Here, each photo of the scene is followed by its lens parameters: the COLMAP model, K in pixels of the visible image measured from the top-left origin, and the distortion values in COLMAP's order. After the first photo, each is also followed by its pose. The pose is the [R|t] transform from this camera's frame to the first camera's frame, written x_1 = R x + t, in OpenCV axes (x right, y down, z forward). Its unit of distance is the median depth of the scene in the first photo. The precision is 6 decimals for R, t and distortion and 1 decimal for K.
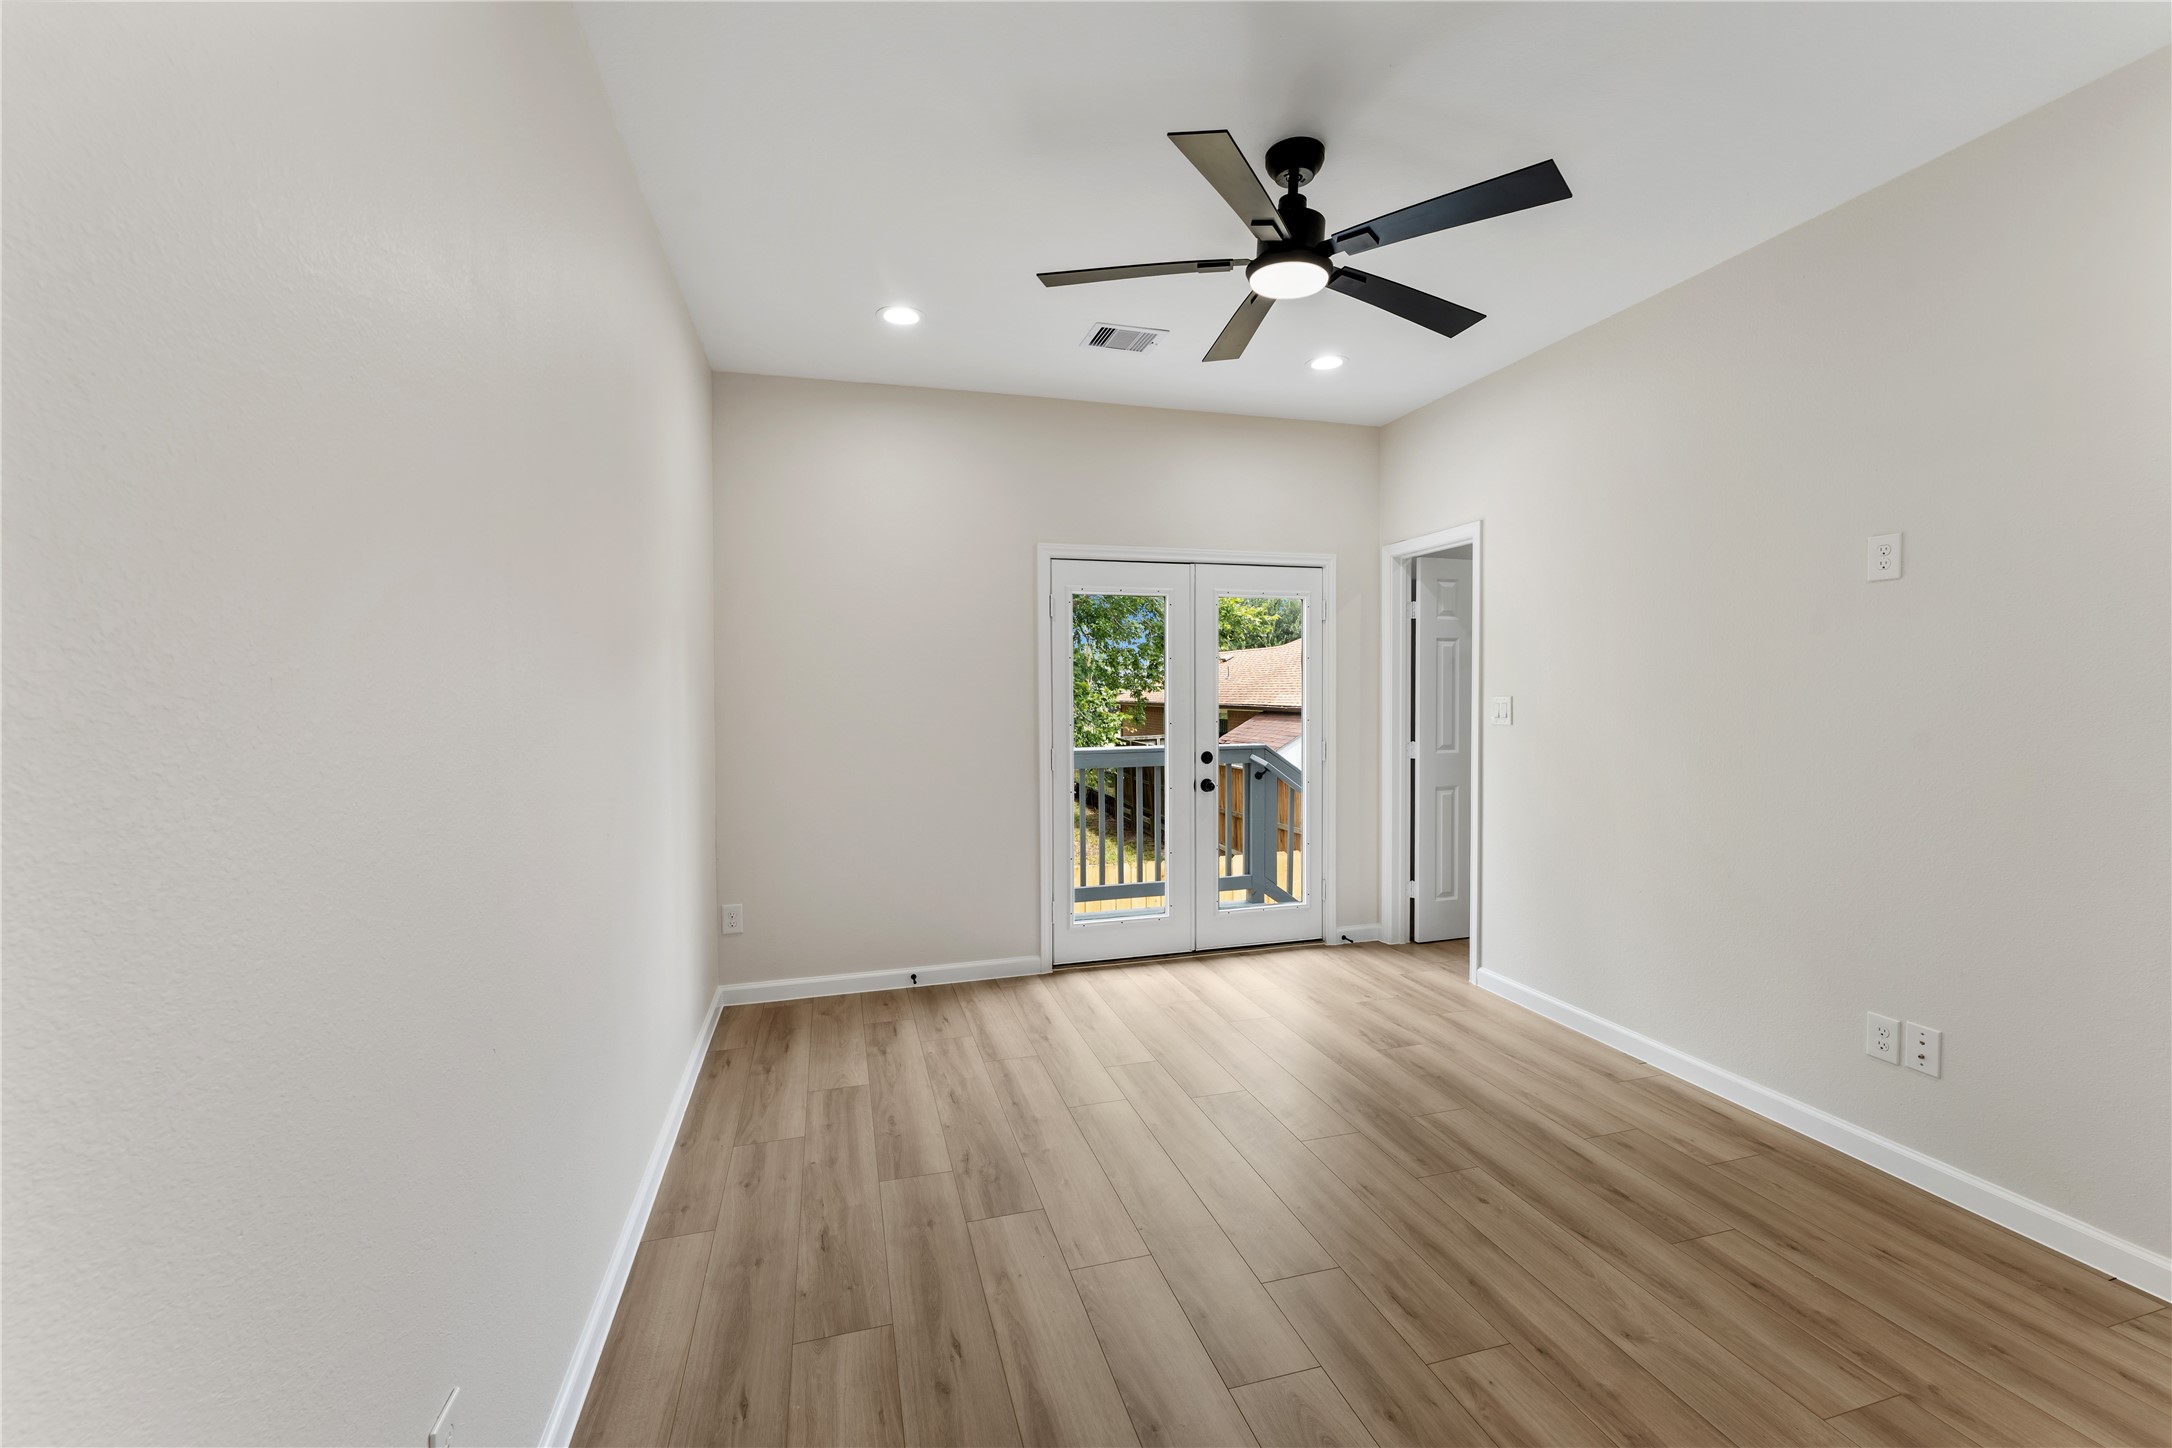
lens RADIAL K [[885.4, 0, 1080.3], [0, 885.4, 690.5], [0, 0, 1]] dist [0.000905, 0.000240]
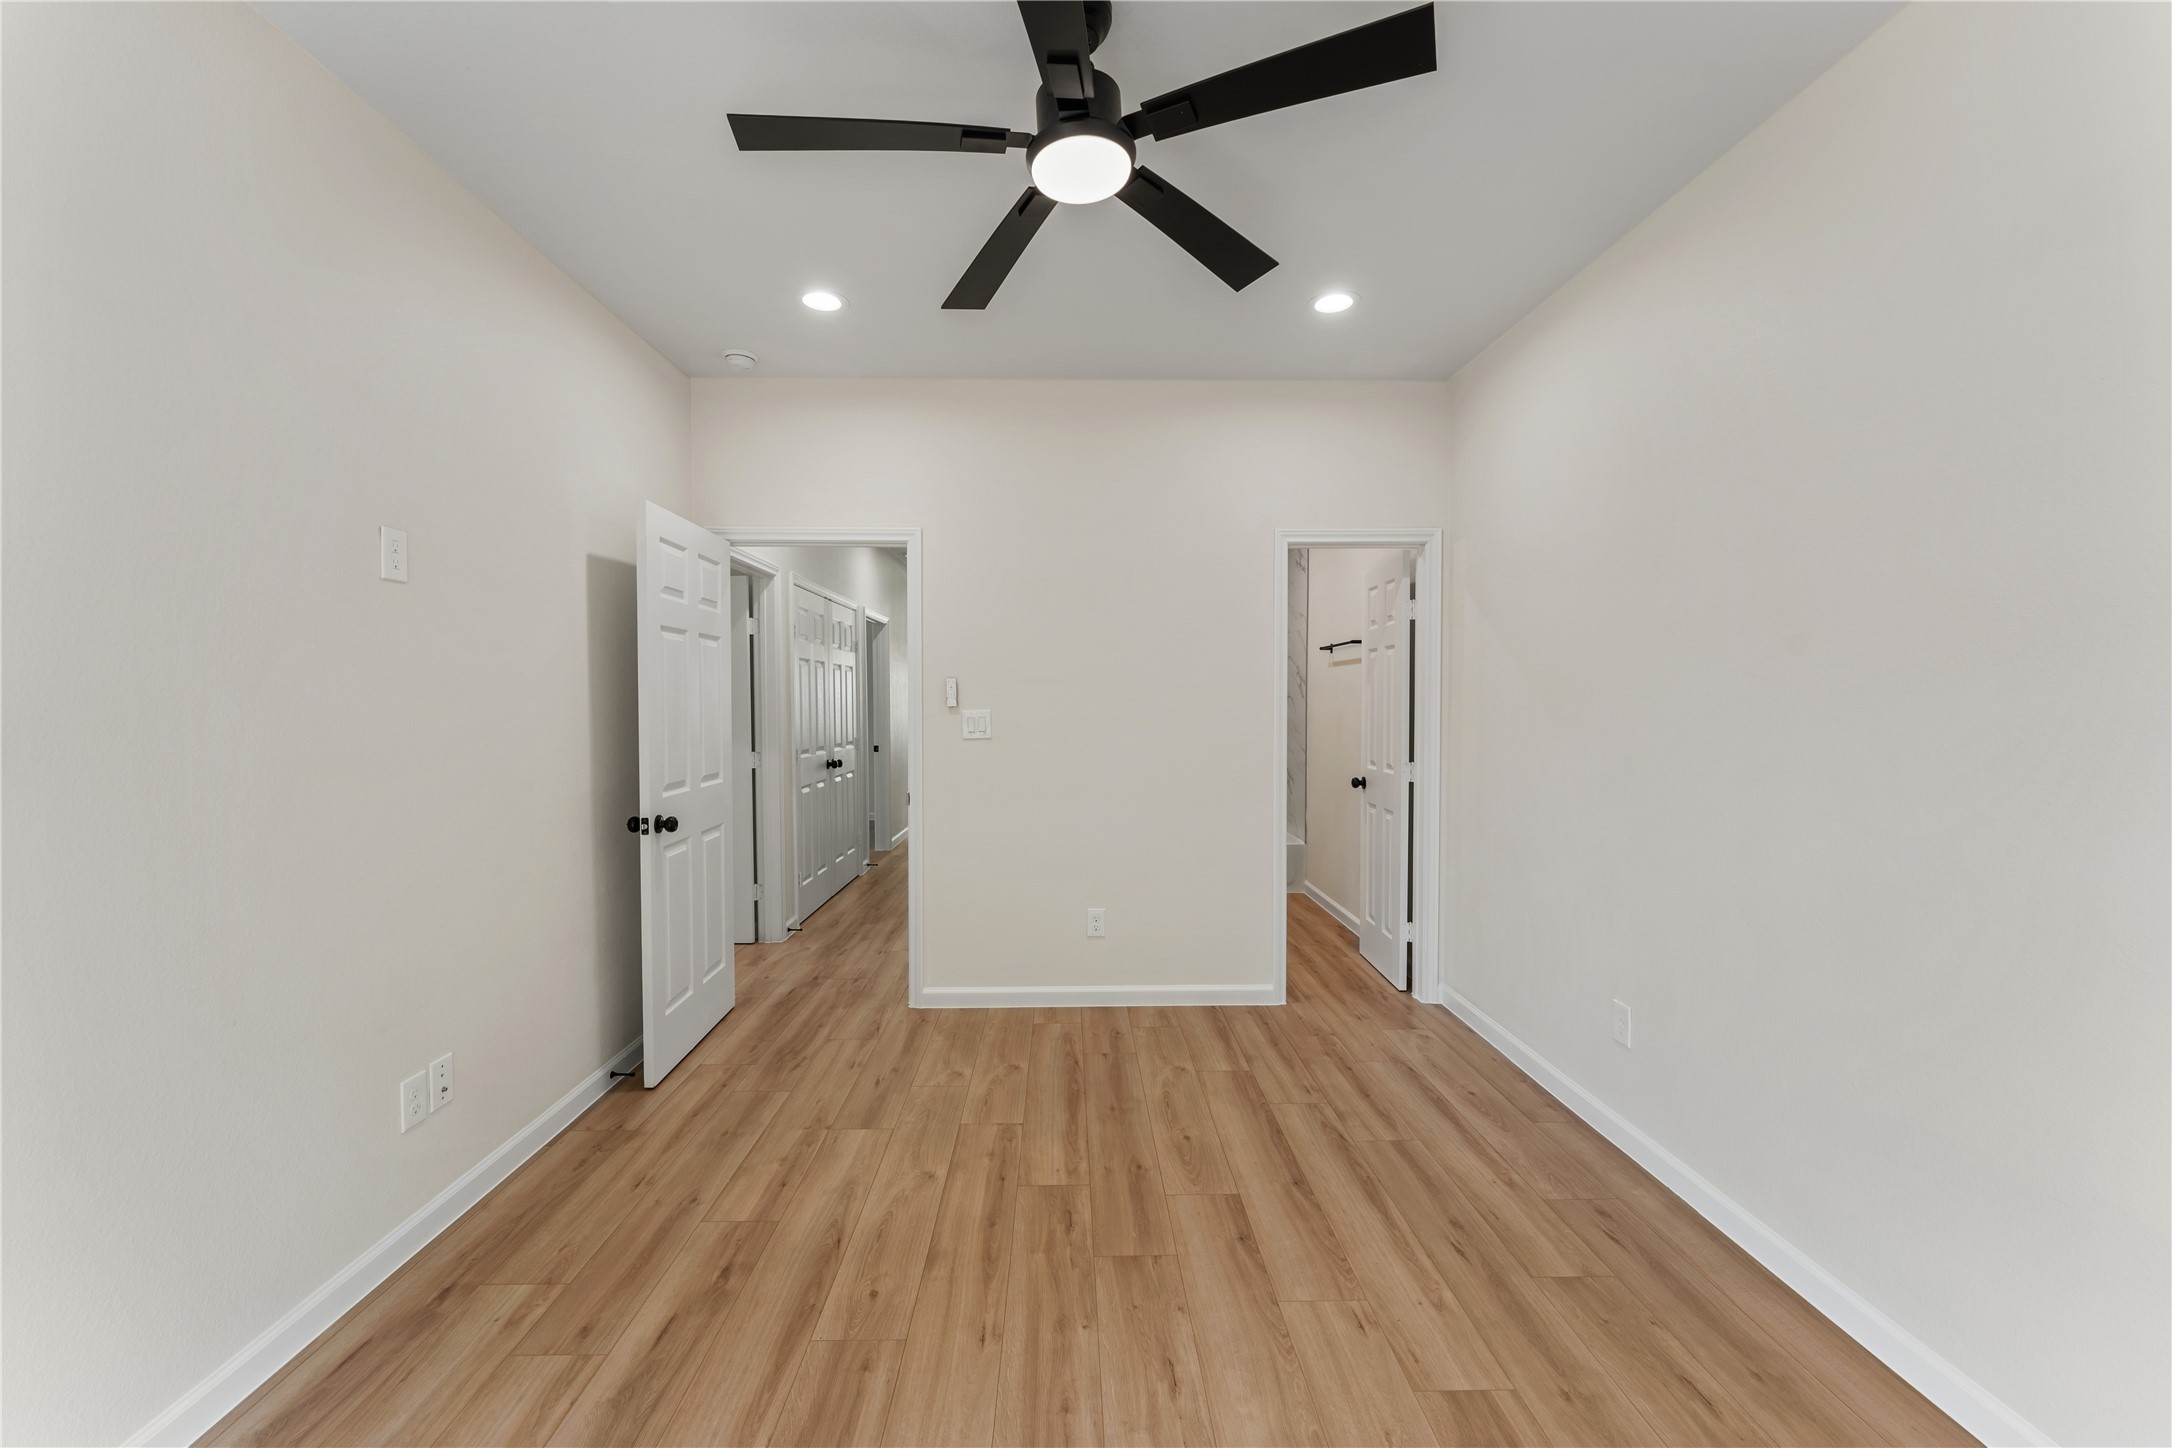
lens RADIAL K [[846.4, 0, 1086.0], [0, 846.4, 724.0], [0, 0, 1]] dist [0.000526, -0.000026]
pose [[-0.967886, 0.001917, 0.251383, 0.050909], [0.008420, 0.999657, 0.024795, 0.000770], [-0.251250, 0.026115, -0.967570, 1.943484]]
